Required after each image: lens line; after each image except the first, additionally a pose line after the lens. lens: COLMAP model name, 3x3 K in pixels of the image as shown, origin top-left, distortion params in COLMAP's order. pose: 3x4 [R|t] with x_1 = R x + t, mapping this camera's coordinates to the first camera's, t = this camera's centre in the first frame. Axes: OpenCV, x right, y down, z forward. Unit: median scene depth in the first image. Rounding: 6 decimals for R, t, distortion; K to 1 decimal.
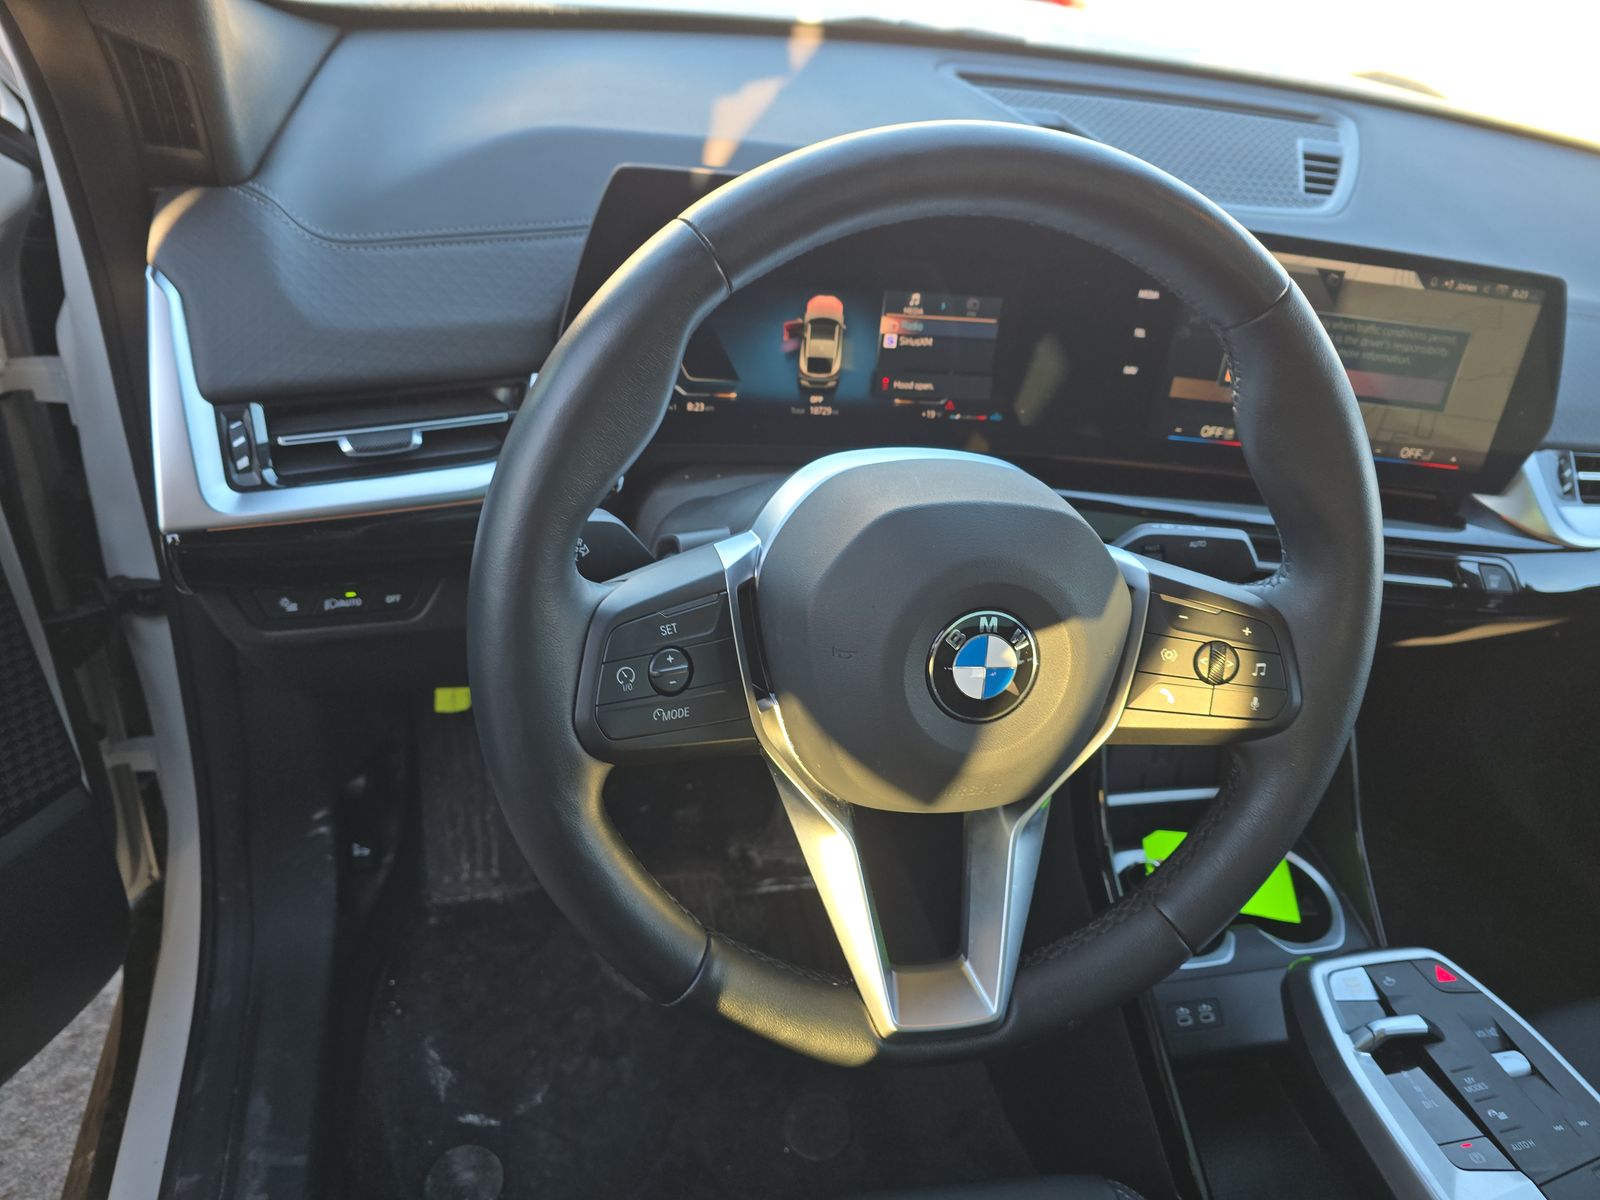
lens RADIAL K [[1110.8, 0, 799.2], [0, 1110.8, 601.1], [0, 0, 1]] dist [0.039987, -0.019285]
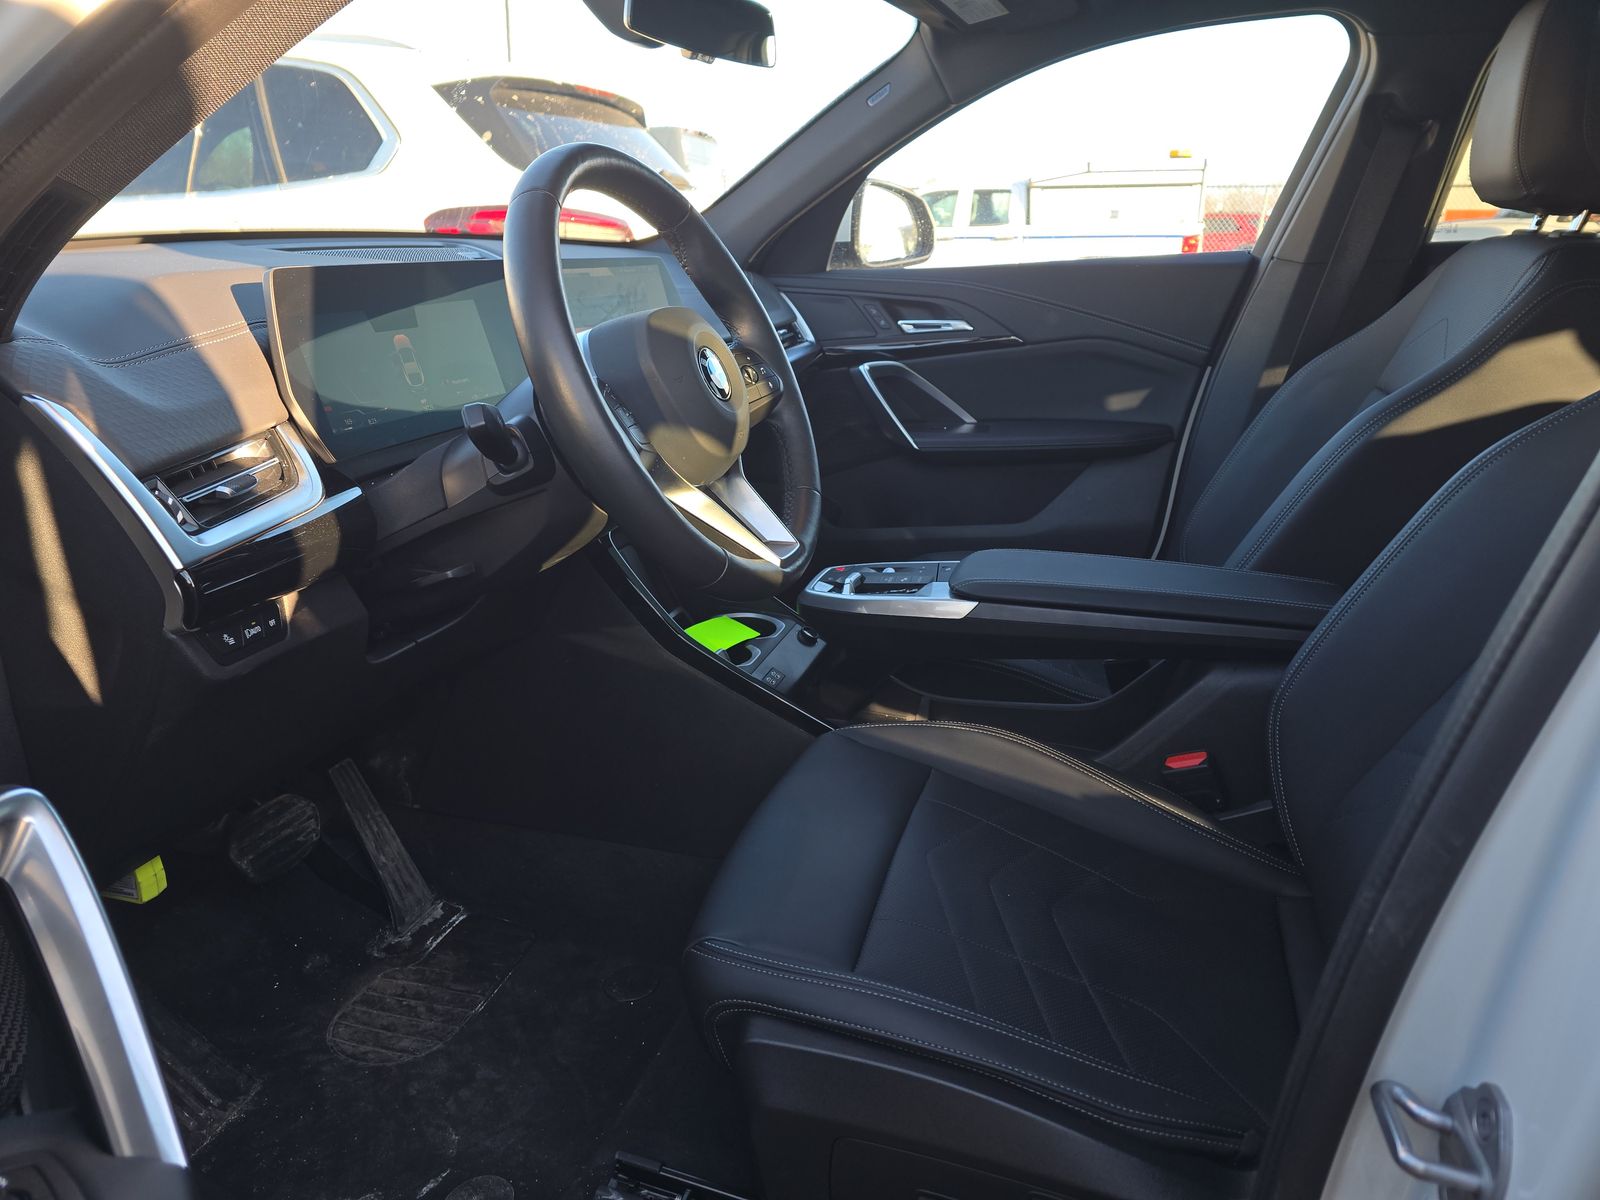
lens RADIAL K [[1110.8, 0, 800.7], [0, 1110.8, 597.2], [0, 0, 1]] dist [0.039987, -0.019285]
pose [[0.500747, -0.416893, 0.758586, -0.997261], [0.591365, 0.804733, 0.051891, 0.255257], [-0.632092, 0.422617, 0.649503, -0.176236]]
